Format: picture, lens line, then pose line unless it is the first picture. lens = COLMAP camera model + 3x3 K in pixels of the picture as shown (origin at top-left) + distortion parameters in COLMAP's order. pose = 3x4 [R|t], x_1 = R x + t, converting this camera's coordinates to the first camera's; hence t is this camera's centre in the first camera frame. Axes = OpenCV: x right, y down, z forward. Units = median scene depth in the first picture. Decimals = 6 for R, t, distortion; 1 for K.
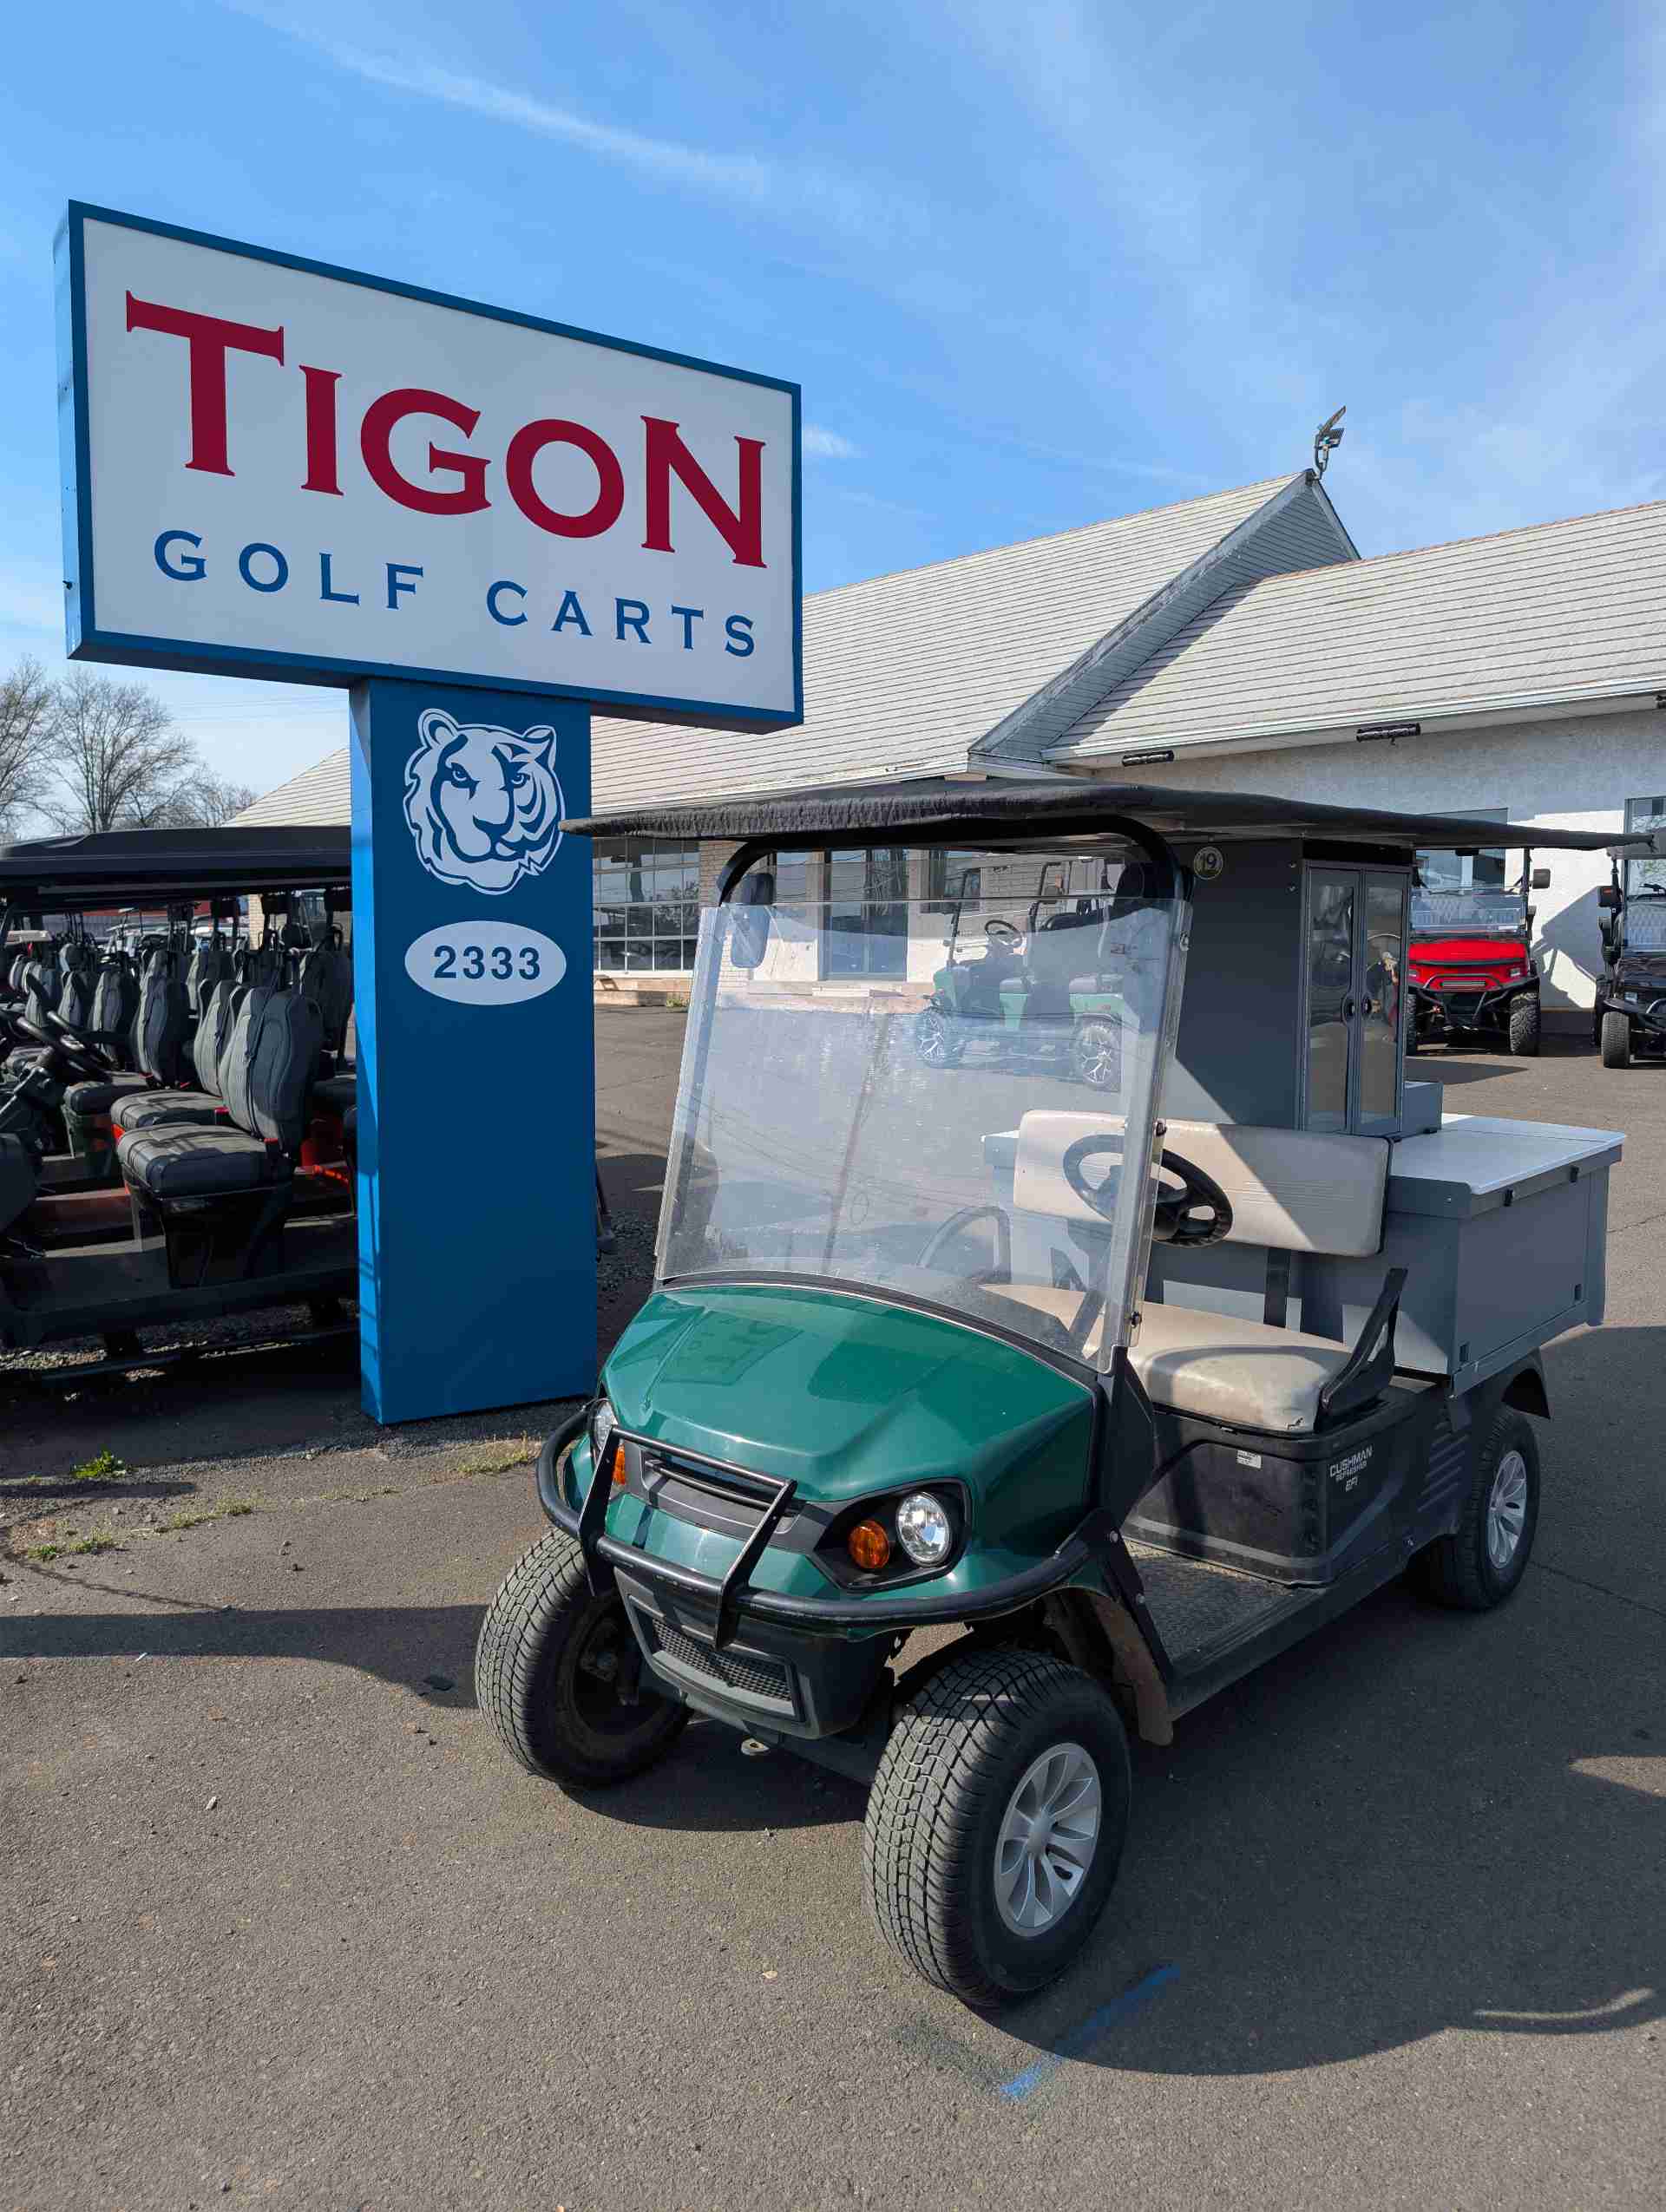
lens RADIAL K [[1671.7, 0, 849.7], [0, 1671.7, 1095.6], [0, 0, 1]] dist [0.016601, -0.007372]
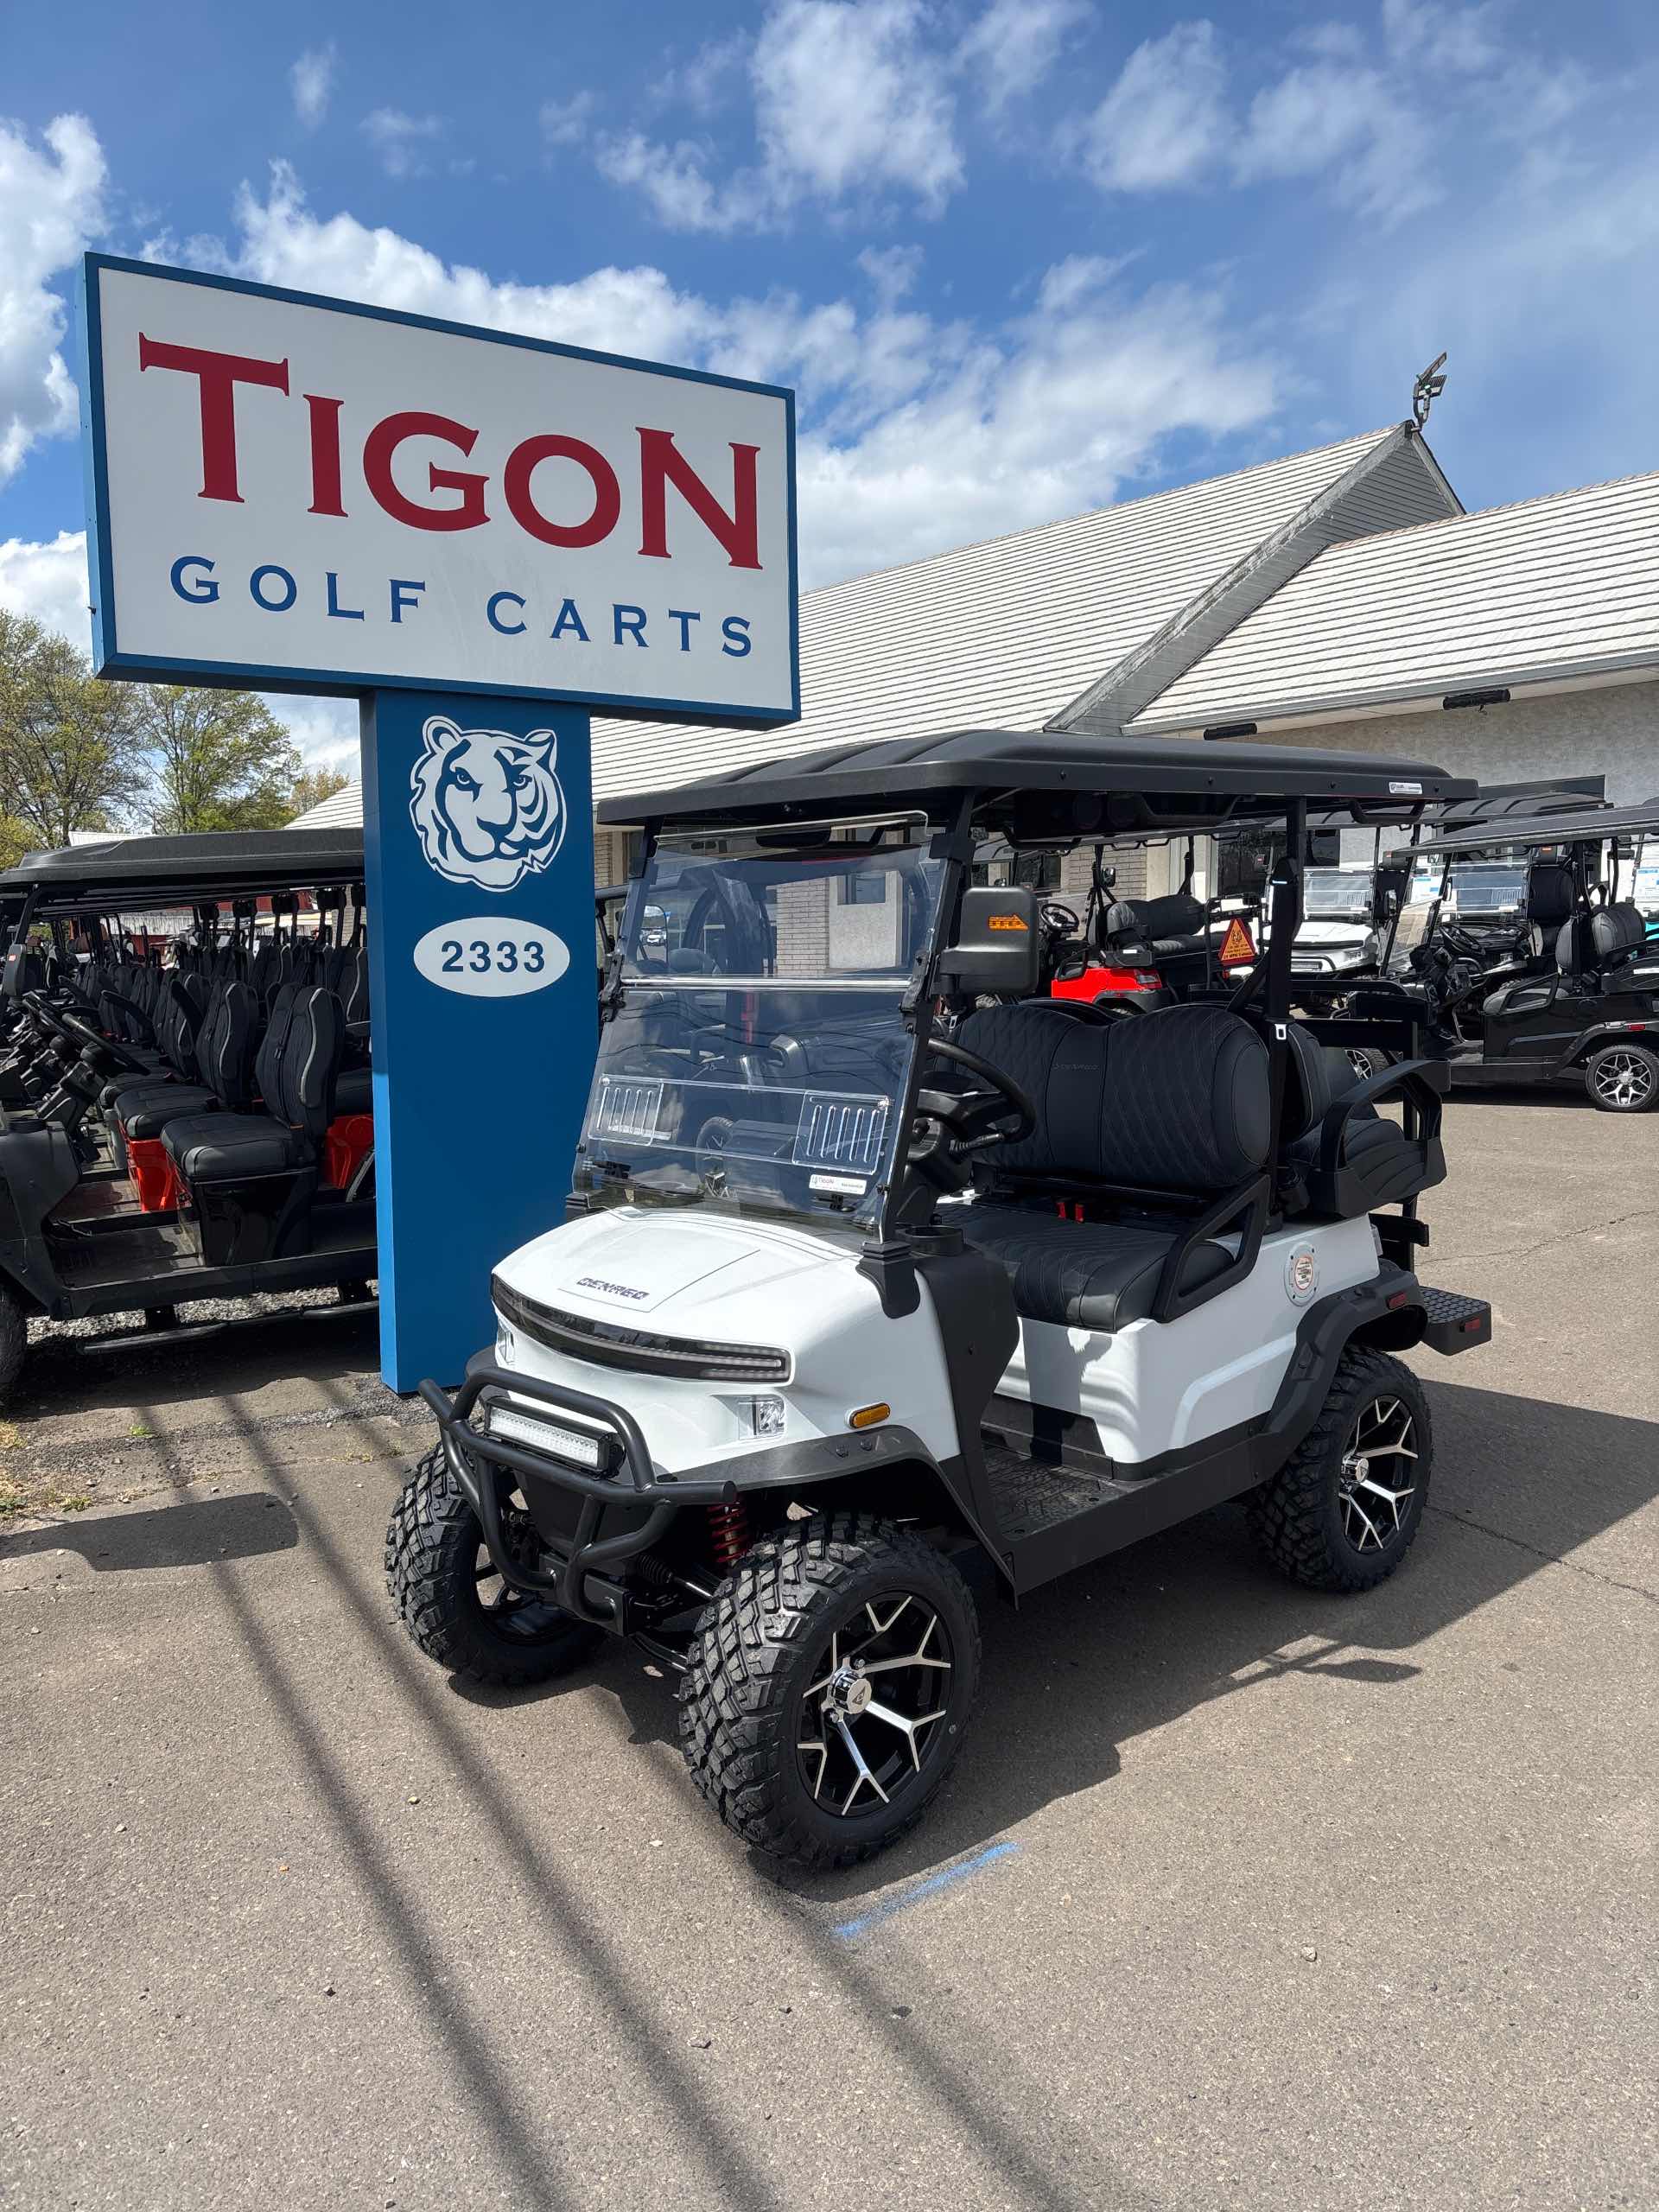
lens RADIAL K [[1749.9, 0, 849.4], [0, 1749.9, 1112.7], [0, 0, 1]] dist [0.027178, -0.000024]
pose [[0.997494, -0.005399, -0.070551, 0.084465], [0.006511, 0.999858, 0.015539, 0.003065], [0.070457, -0.015960, 0.997387, -0.085610]]
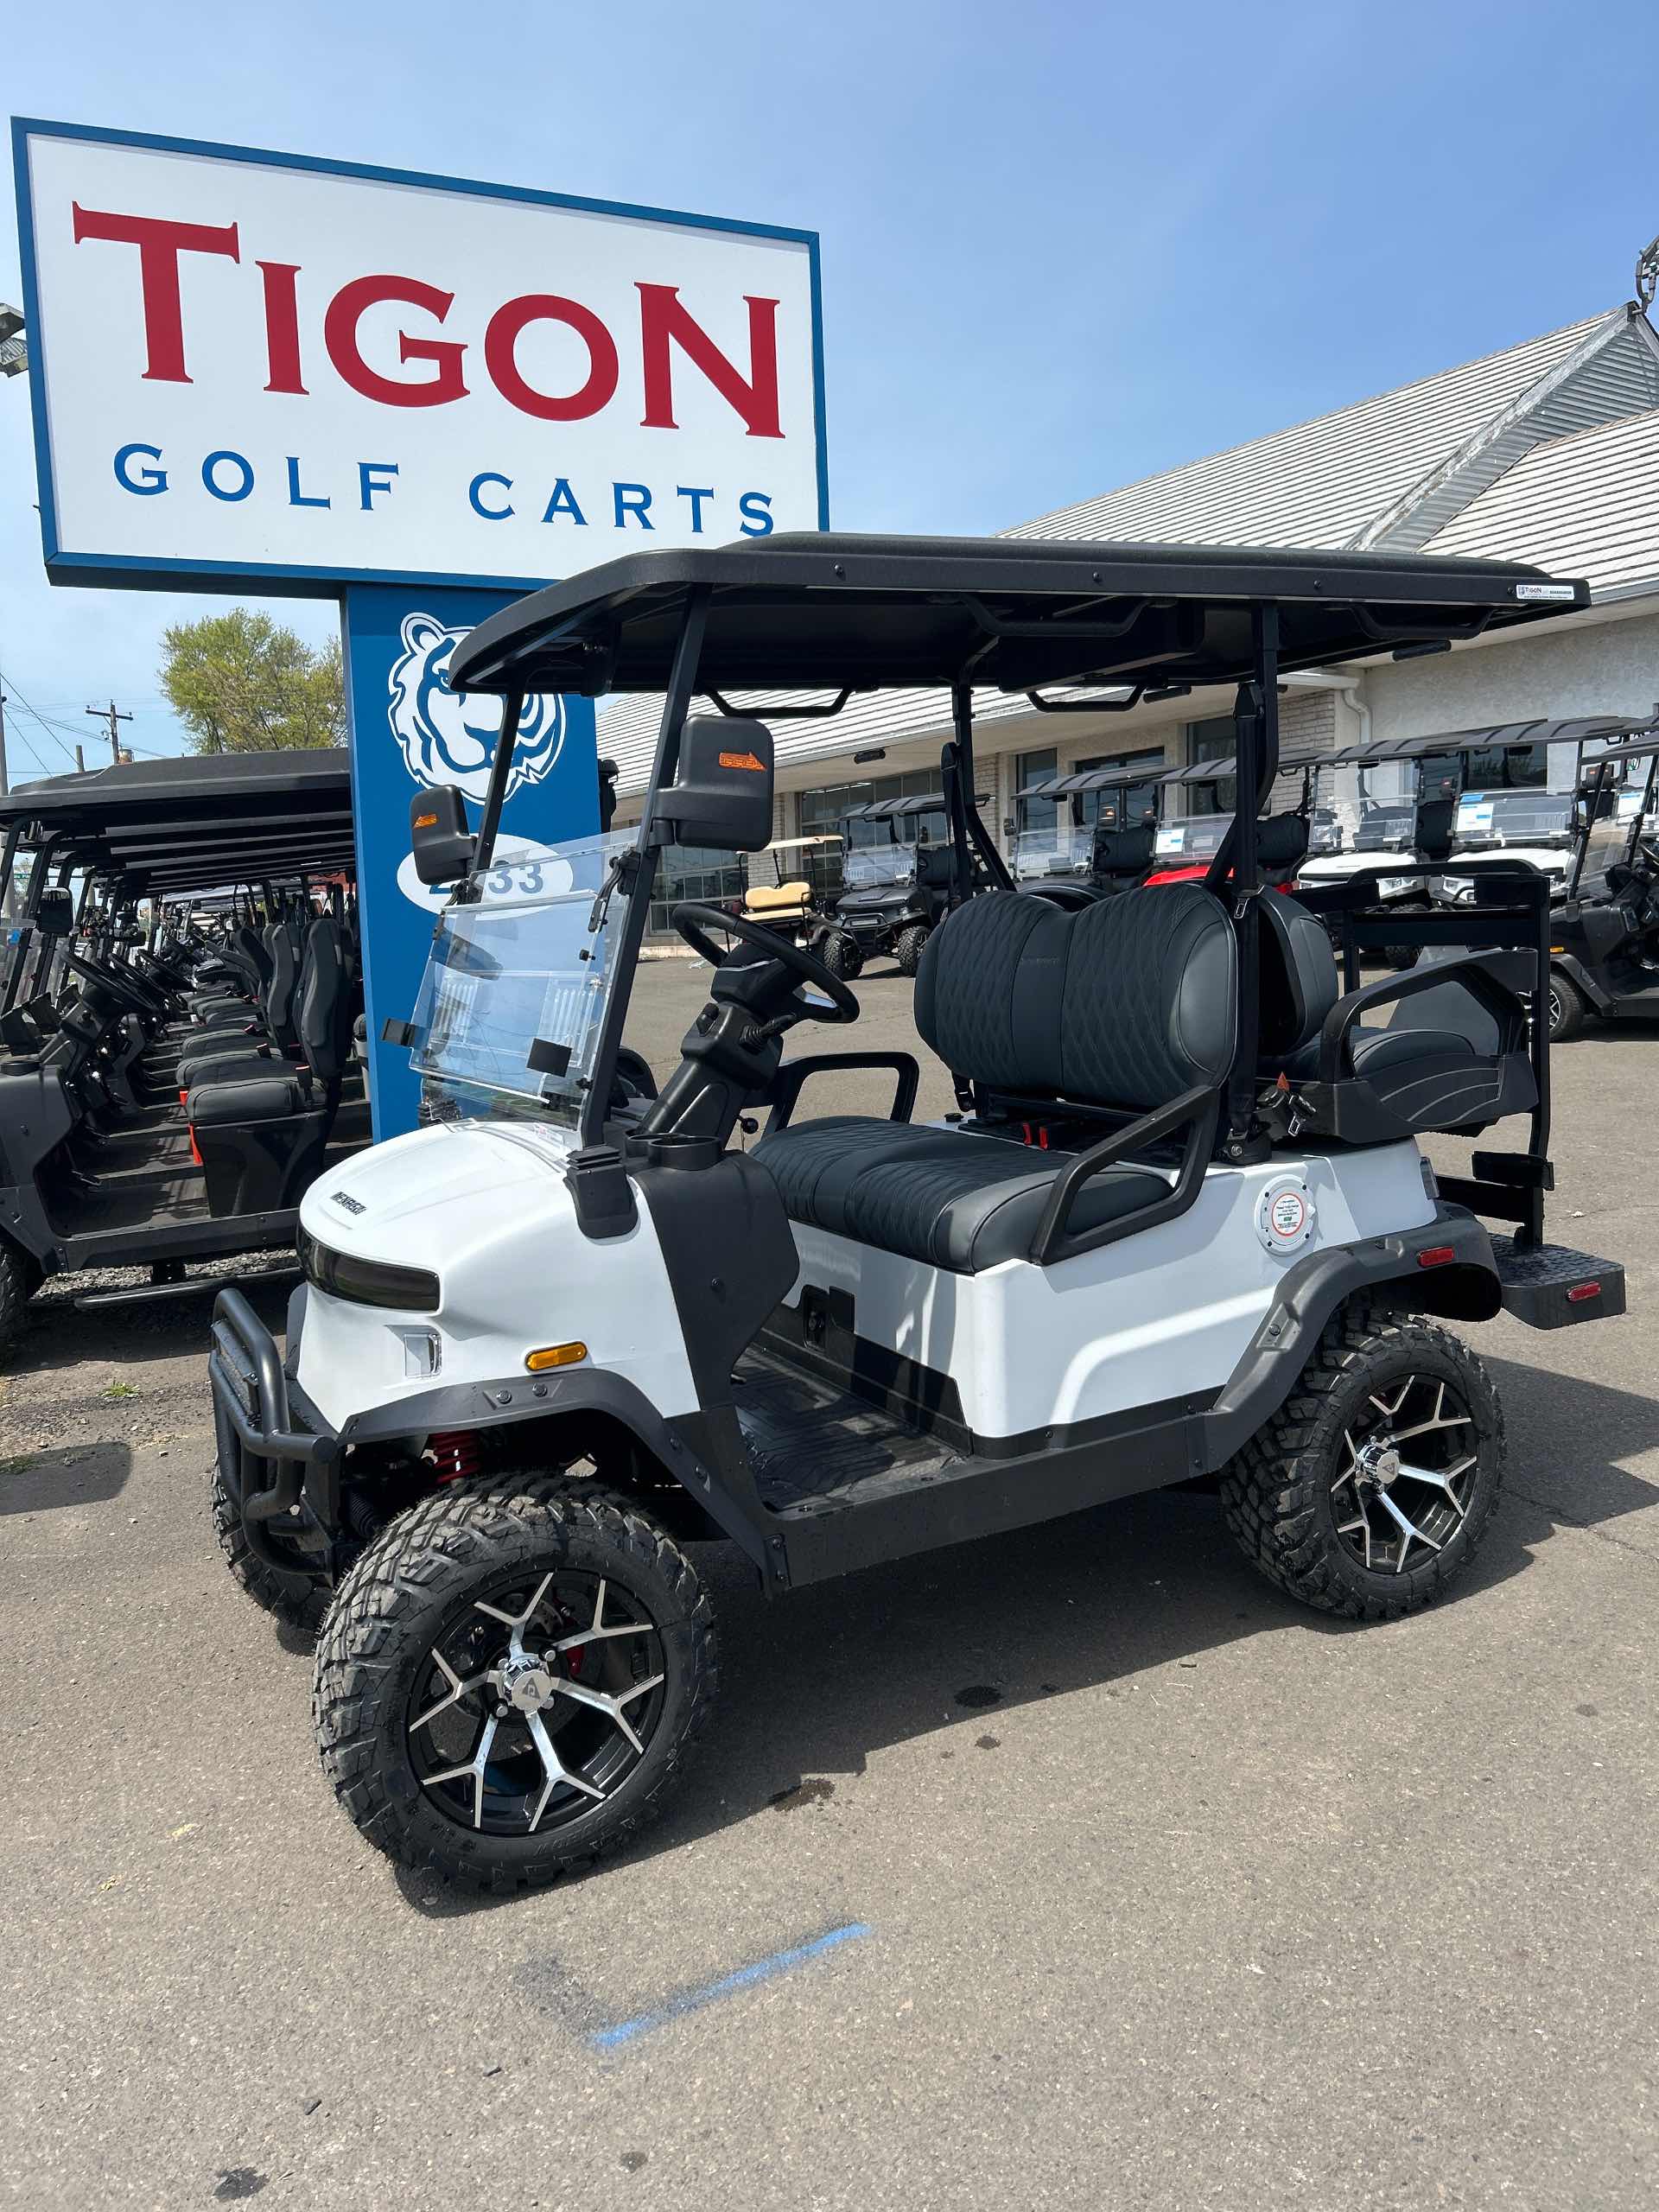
lens RADIAL K [[1737.2, 0, 833.7], [0, 1737.2, 1110.6], [0, 0, 1]] dist [0.032805, -0.023932]
pose [[0.977629, -0.014986, -0.209802, 0.186699], [0.021295, 0.999385, 0.027844, 0.031399], [0.209256, -0.031689, 0.977347, 0.059181]]
